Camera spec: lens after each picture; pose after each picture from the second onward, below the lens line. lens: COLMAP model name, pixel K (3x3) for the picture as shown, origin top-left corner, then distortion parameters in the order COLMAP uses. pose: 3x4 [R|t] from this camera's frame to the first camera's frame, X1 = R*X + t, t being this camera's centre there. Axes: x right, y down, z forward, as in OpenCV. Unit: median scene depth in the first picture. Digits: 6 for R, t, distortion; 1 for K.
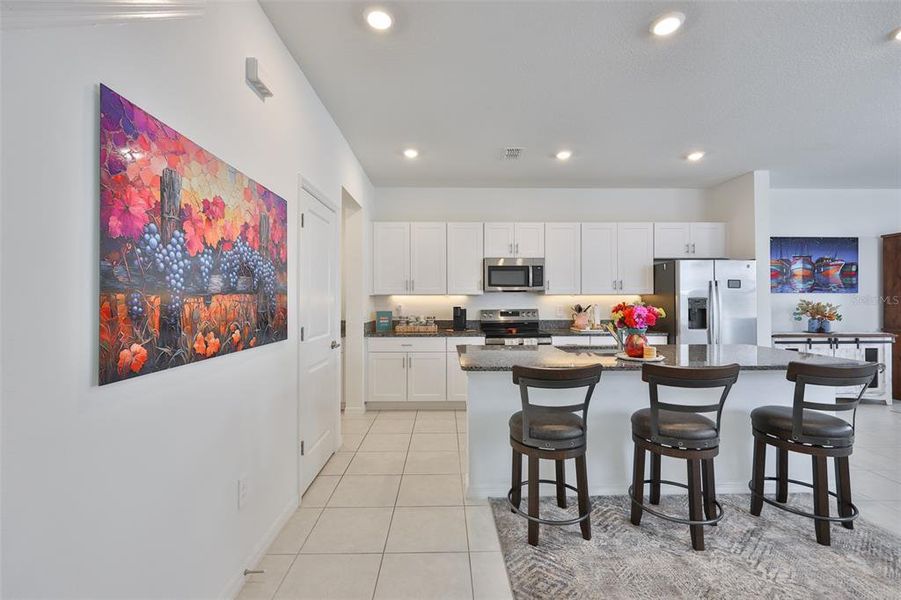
lens RADIAL K [[380.4, 0, 450.5], [0, 380.4, 300.0], [0, 0, 1]] dist [-0.000761, 0.000138]
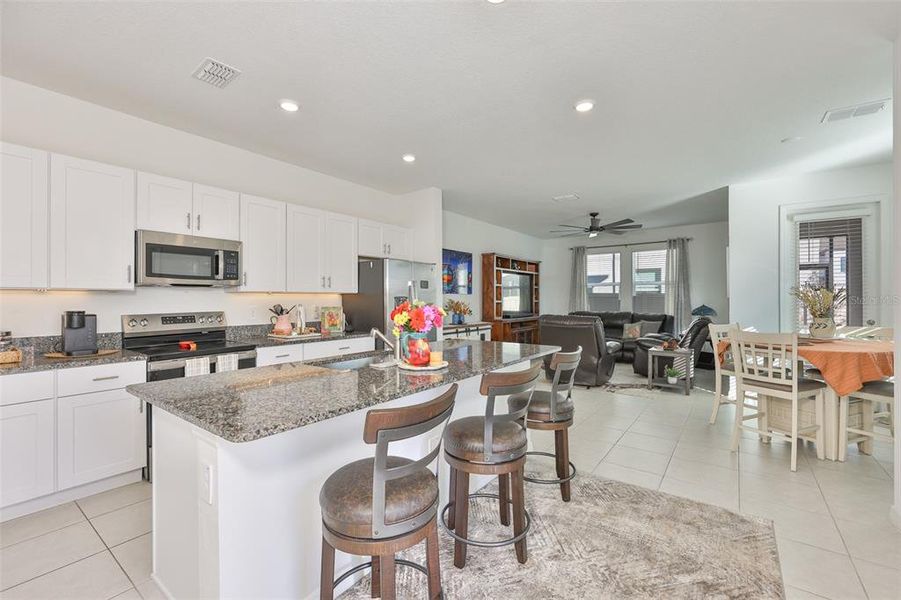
lens RADIAL K [[385.8, 0, 449.2], [0, 385.8, 296.4], [0, 0, 1]] dist [-0.001276, 0.000035]
pose [[0.608501, 0.006060, 0.793530, -0.095687], [-0.001285, 0.999977, -0.006652, -0.000395], [-0.793552, 0.003028, 0.608495, 0.231294]]
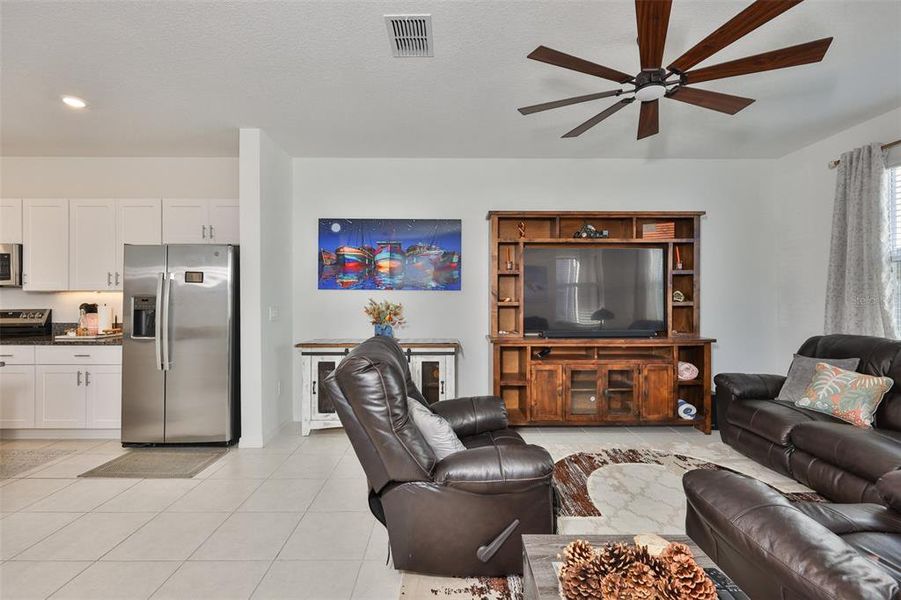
lens RADIAL K [[390.4, 0, 450.5], [0, 390.4, 300.0], [0, 0, 1]] dist [-0.002362, -0.000449]
pose [[0.999985, 0.003198, -0.004425, 1.137700], [-0.003192, 0.999994, 0.001292, 0.000797], [0.004429, -0.001278, 0.999989, 0.208099]]
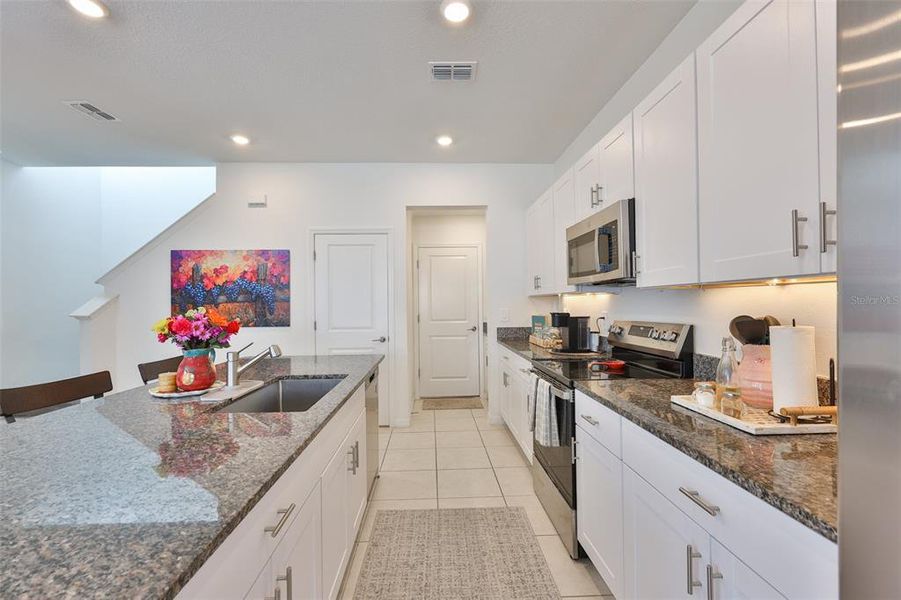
lens RADIAL K [[380.3, 0, 443.5], [0, 380.3, 298.1], [0, 0, 1]] dist [-0.001625, -0.000106]
pose [[0.019680, -0.011597, -0.999739, 0.648376], [0.010144, 0.999884, -0.011399, -0.001499], [0.999755, -0.009917, 0.019795, 0.795815]]
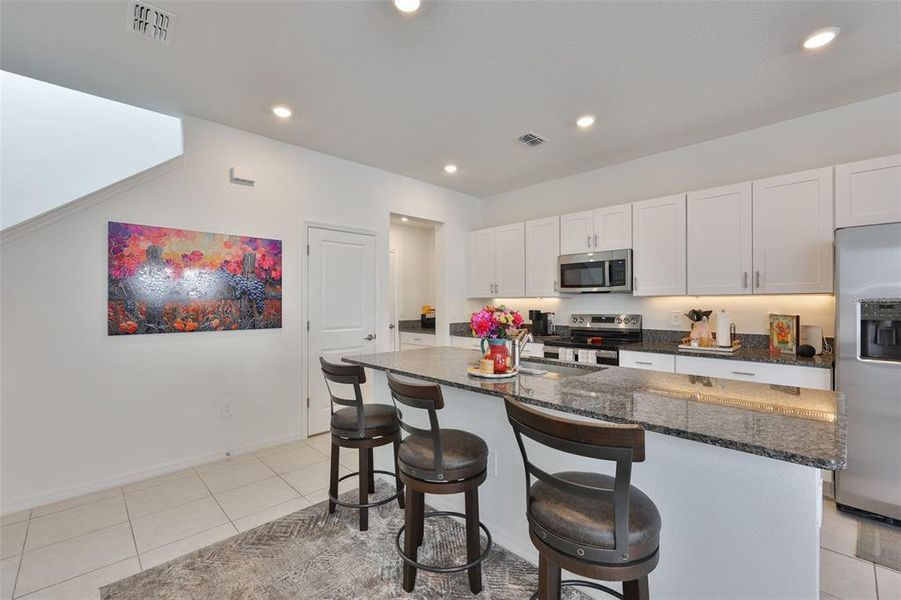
lens RADIAL K [[389.1, 0, 445.3], [0, 389.1, 300.2], [0, 0, 1]] dist [0.000323, 0.000102]
pose [[0.680022, -0.004392, -0.733178, 0.571498], [-0.000190, 0.999981, -0.006167, -0.000909], [0.733192, 0.004333, 0.680008, 0.188542]]
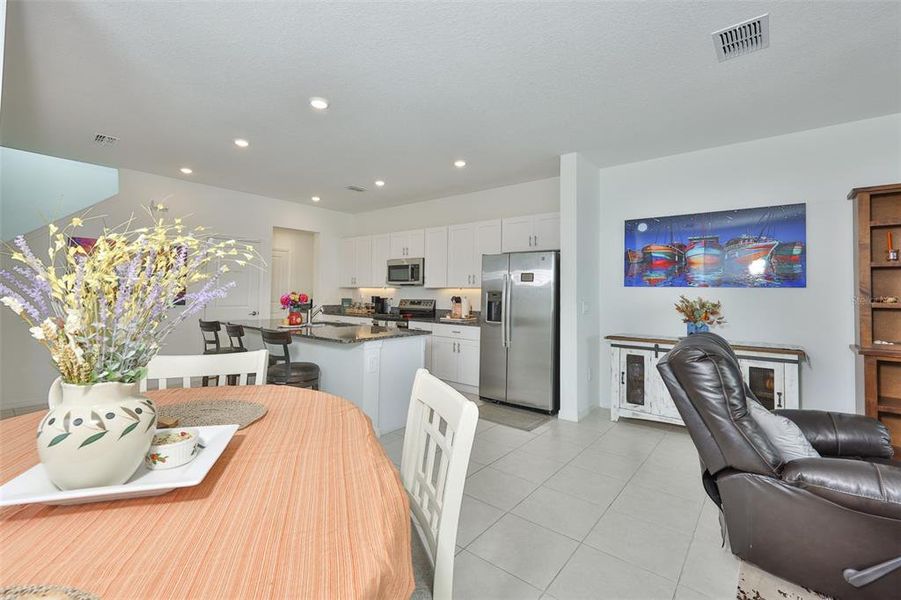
lens RADIAL K [[394.8, 0, 442.2], [0, 394.8, 282.1], [0, 0, 1]] dist [-0.000151, -0.000168]
pose [[0.758117, -0.005050, -0.652099, 1.122663], [-0.017177, 0.999468, -0.027709, 0.002089], [0.651893, 0.032208, 0.757627, 0.083440]]
